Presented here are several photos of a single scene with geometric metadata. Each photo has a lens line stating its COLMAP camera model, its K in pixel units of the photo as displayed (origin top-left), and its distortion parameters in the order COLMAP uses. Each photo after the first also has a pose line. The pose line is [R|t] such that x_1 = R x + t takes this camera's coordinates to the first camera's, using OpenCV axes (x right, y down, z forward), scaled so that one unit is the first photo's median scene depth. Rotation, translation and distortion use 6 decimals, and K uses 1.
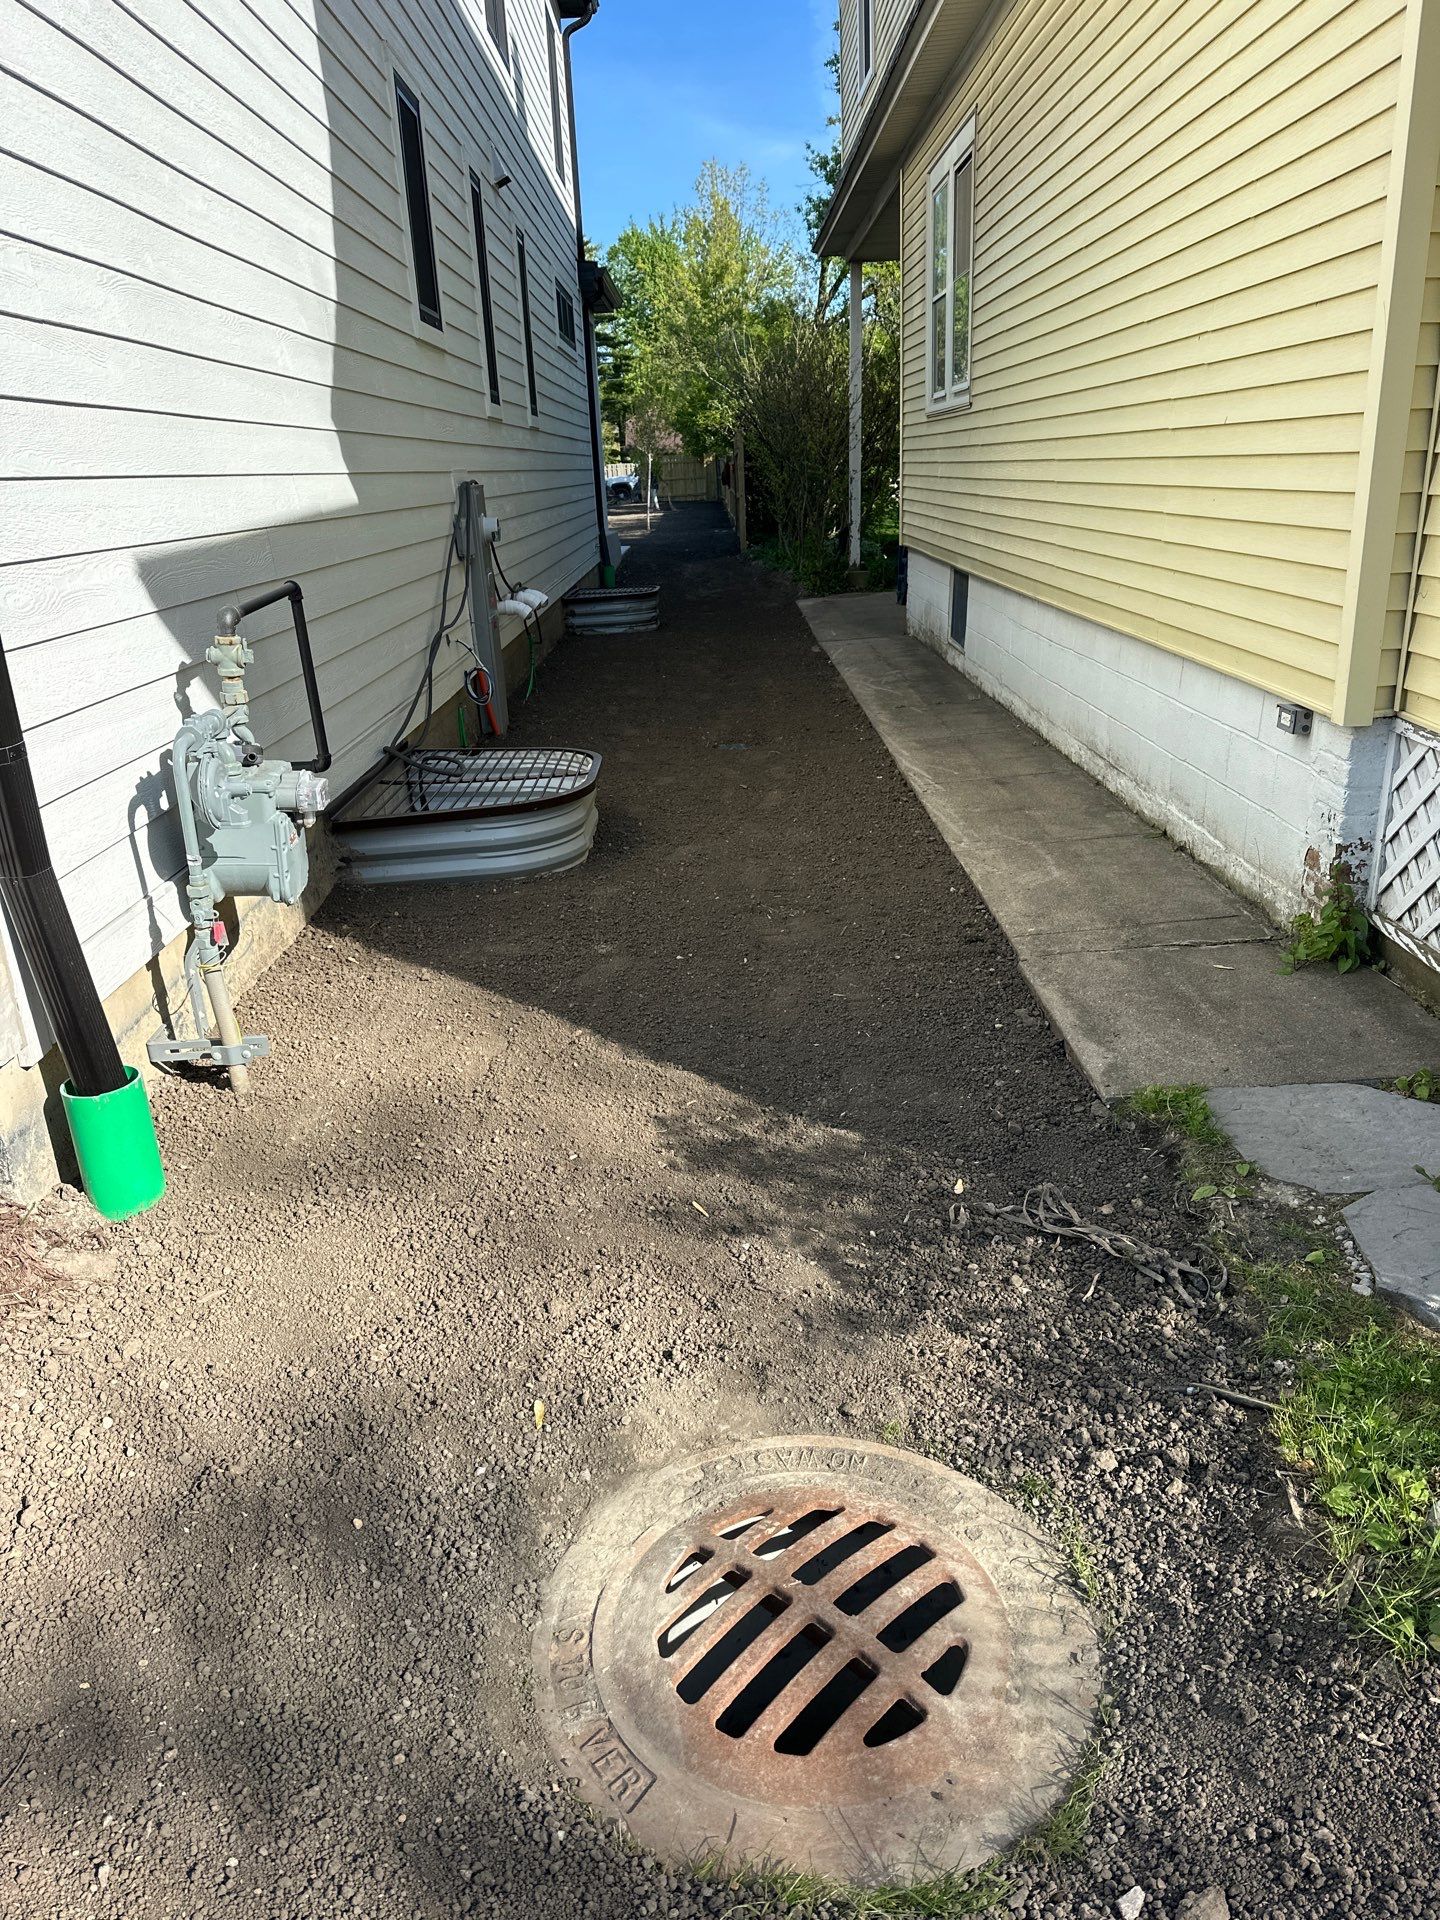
lens RADIAL K [[1396.2, 0, 720.0], [0, 1396.2, 960.0], [0, 0, 1]] dist [0.050086, -0.051249]
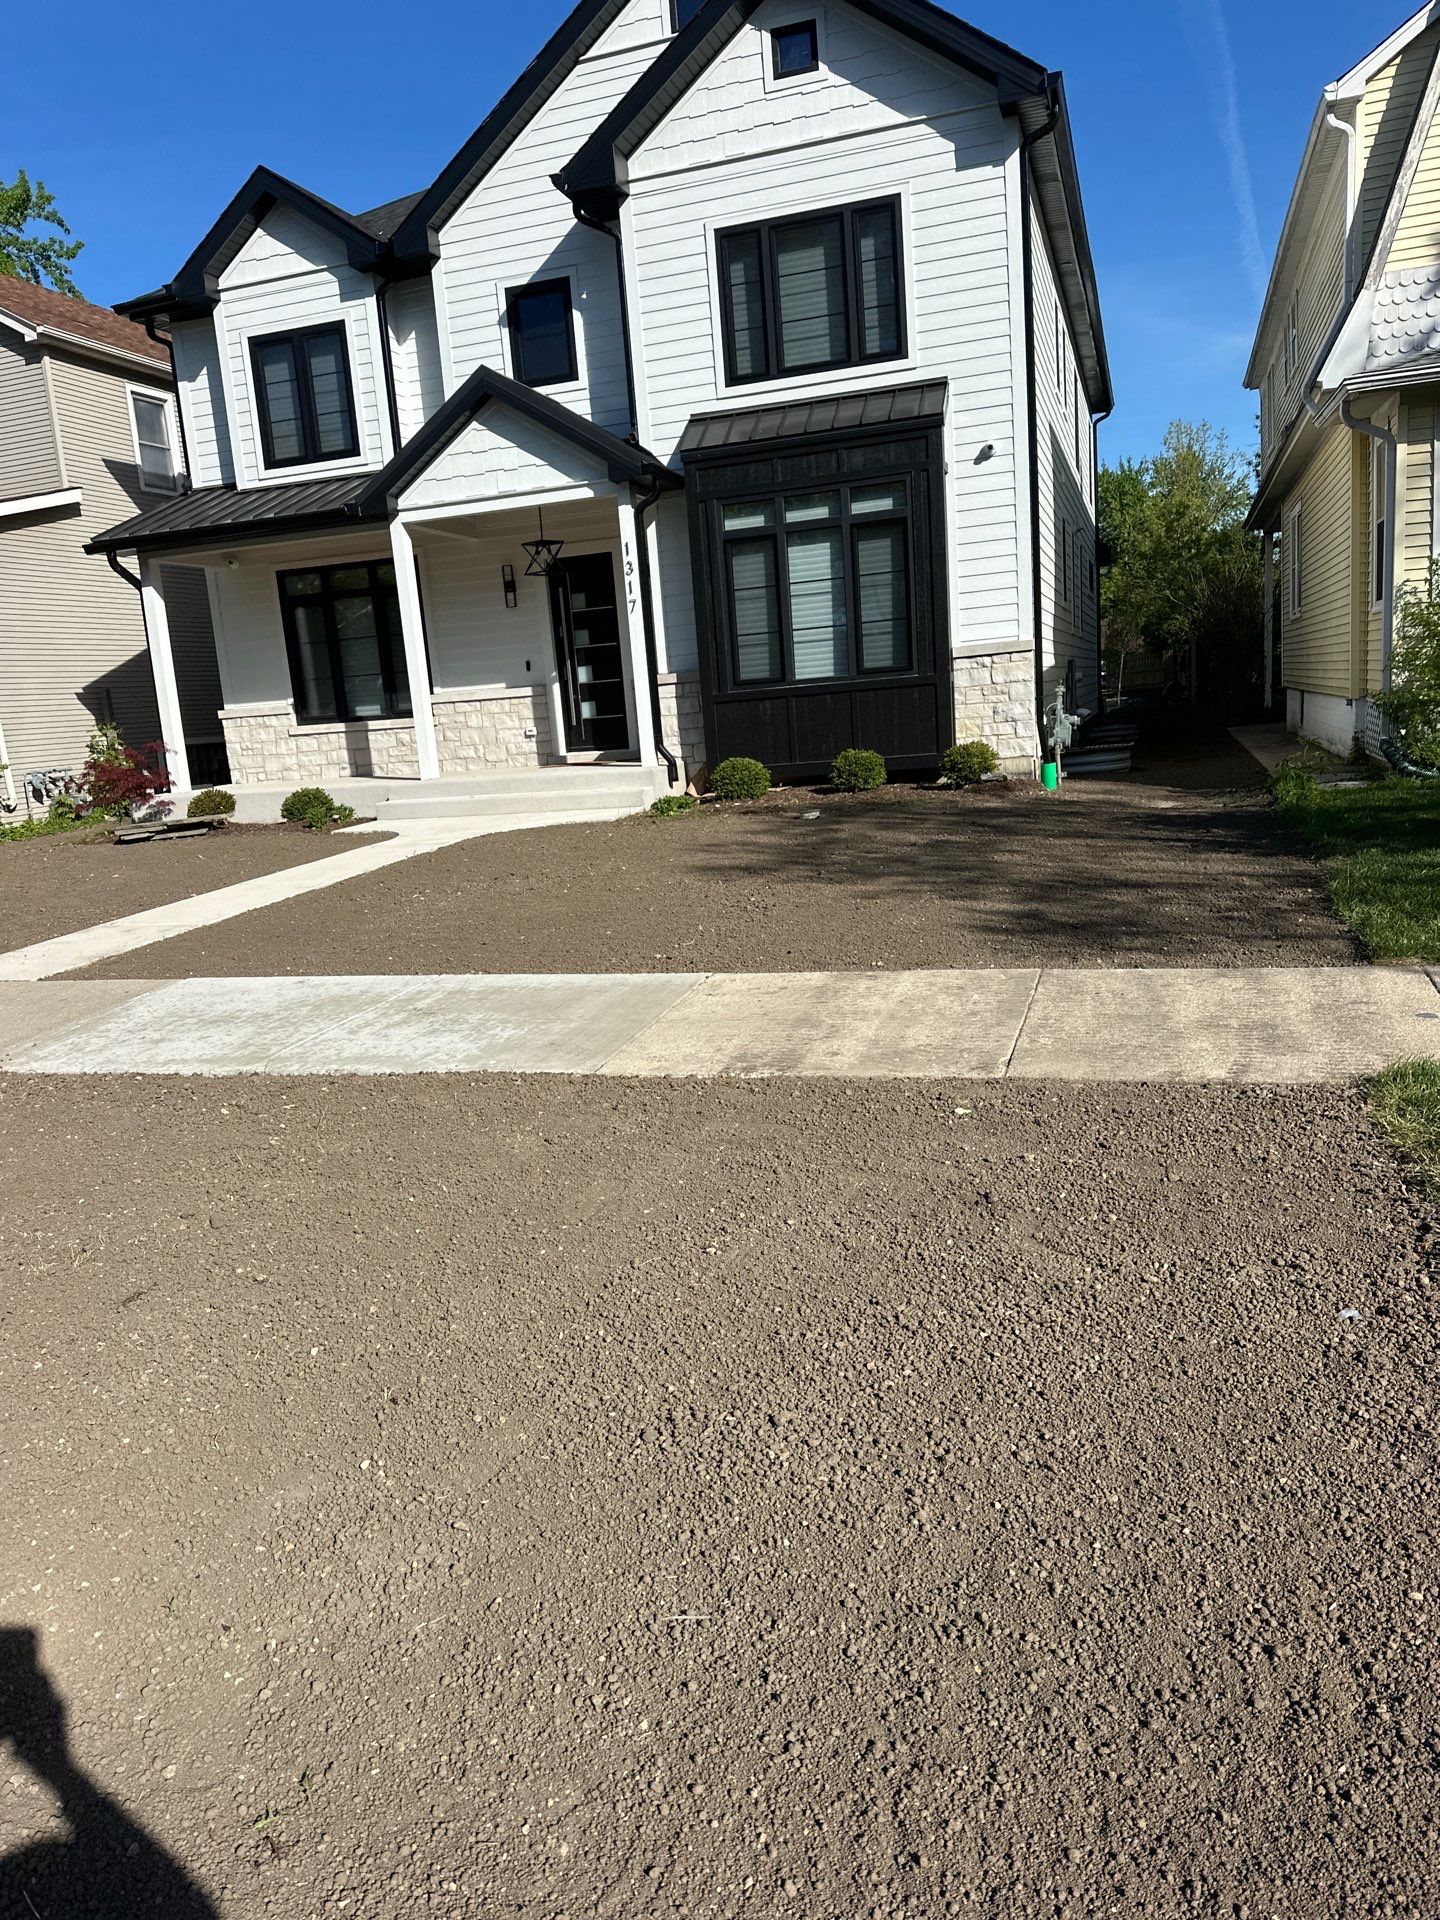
lens RADIAL K [[1396.2, 0, 720.0], [0, 1396.2, 960.0], [0, 0, 1]] dist [0.050086, -0.051249]
pose [[0.952520, 0.026487, -0.303323, -0.002293], [-0.067772, 0.989661, -0.126404, 0.169444], [0.296839, 0.140959, 0.944467, -0.452360]]
